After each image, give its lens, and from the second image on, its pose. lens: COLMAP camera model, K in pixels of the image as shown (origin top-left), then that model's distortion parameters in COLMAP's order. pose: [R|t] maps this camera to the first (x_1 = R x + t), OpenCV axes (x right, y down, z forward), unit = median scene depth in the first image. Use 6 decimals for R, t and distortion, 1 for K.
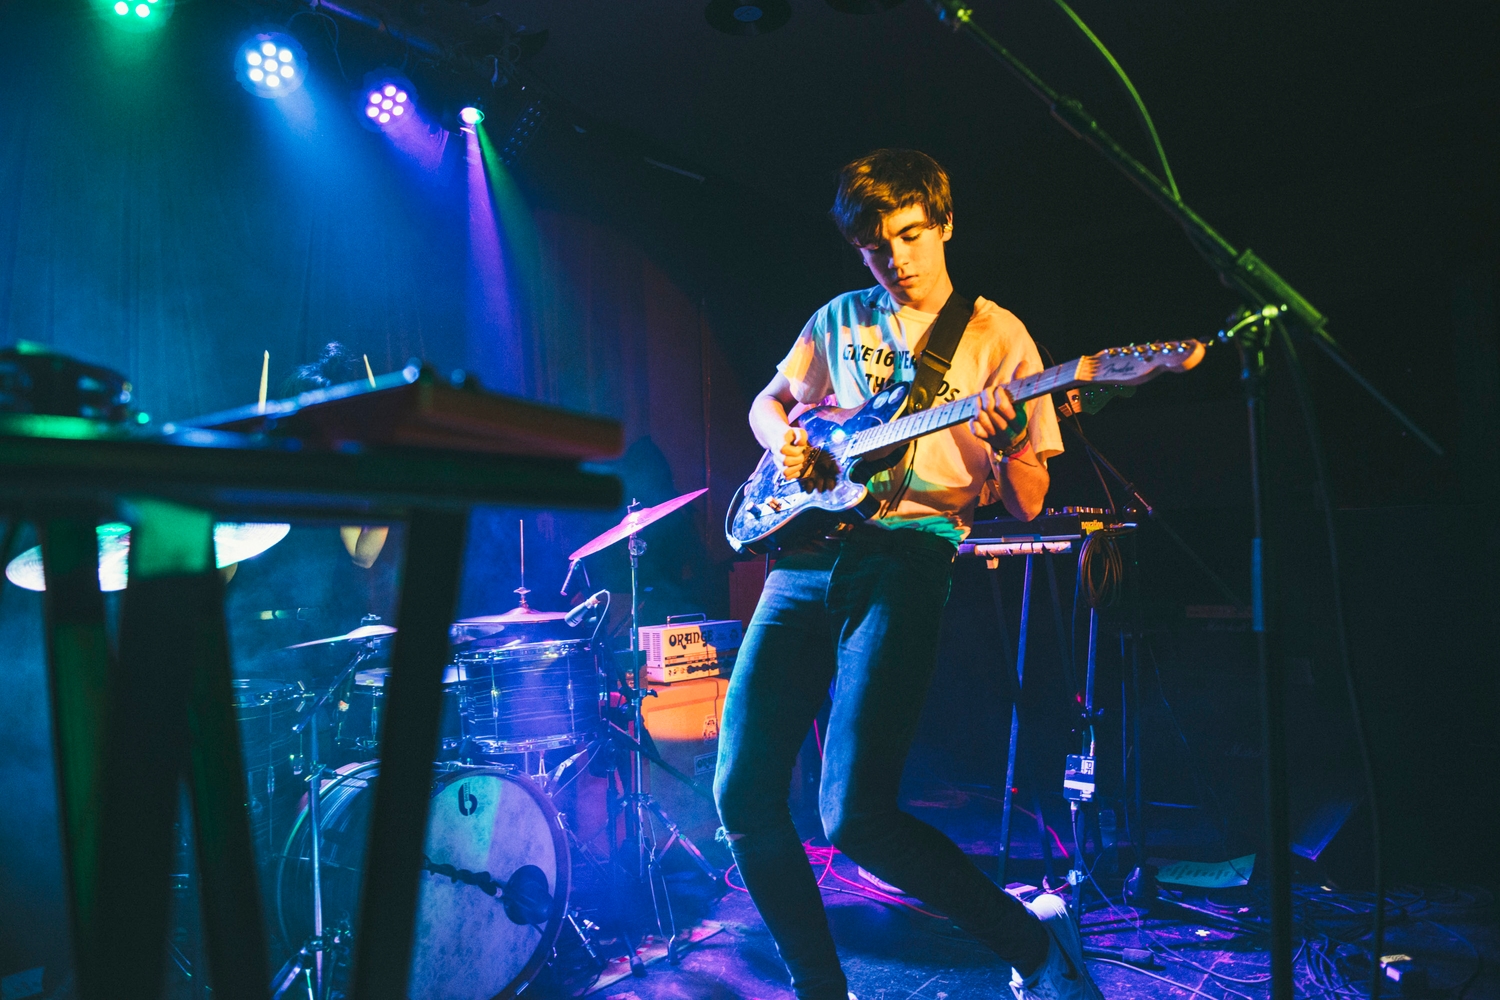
lens RADIAL K [[1033.4, 0, 764.7], [0, 1033.4, 497.8], [0, 0, 1]] dist [-0.047029, -0.012723]
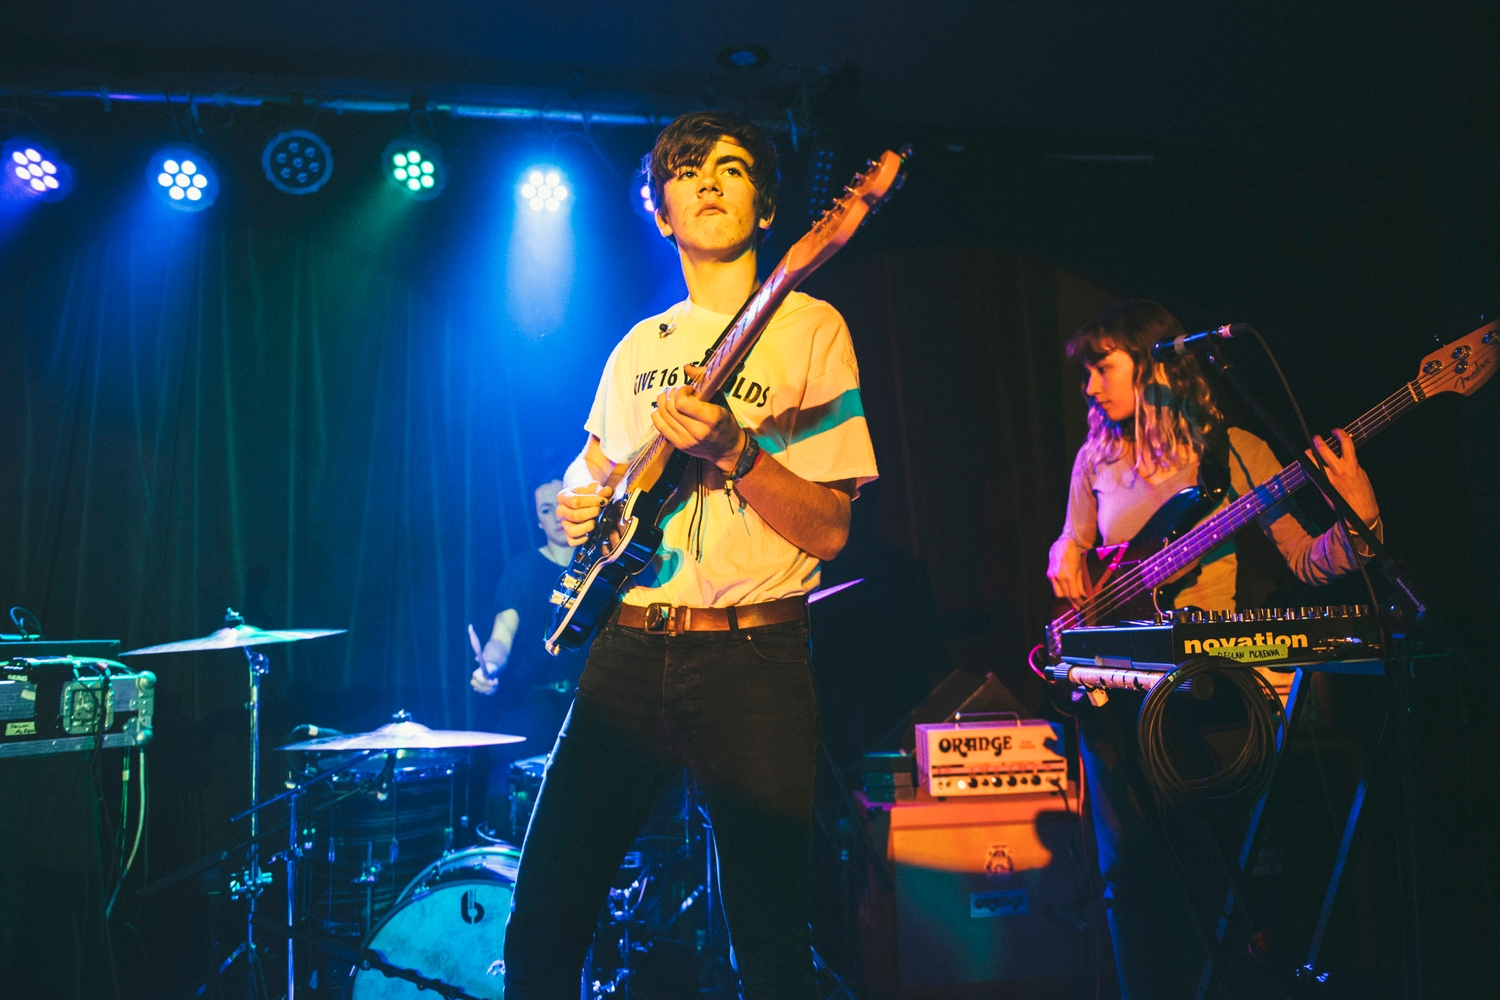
lens RADIAL K [[1033.4, 0, 751.0], [0, 1033.4, 504.7], [0, 0, 1]] dist [-0.047029, -0.012723]
pose [[0.712232, -0.050726, -0.700109, 0.385723], [0.037237, 0.998711, -0.034479, -0.031067], [0.700956, -0.001513, 0.713203, 0.308043]]
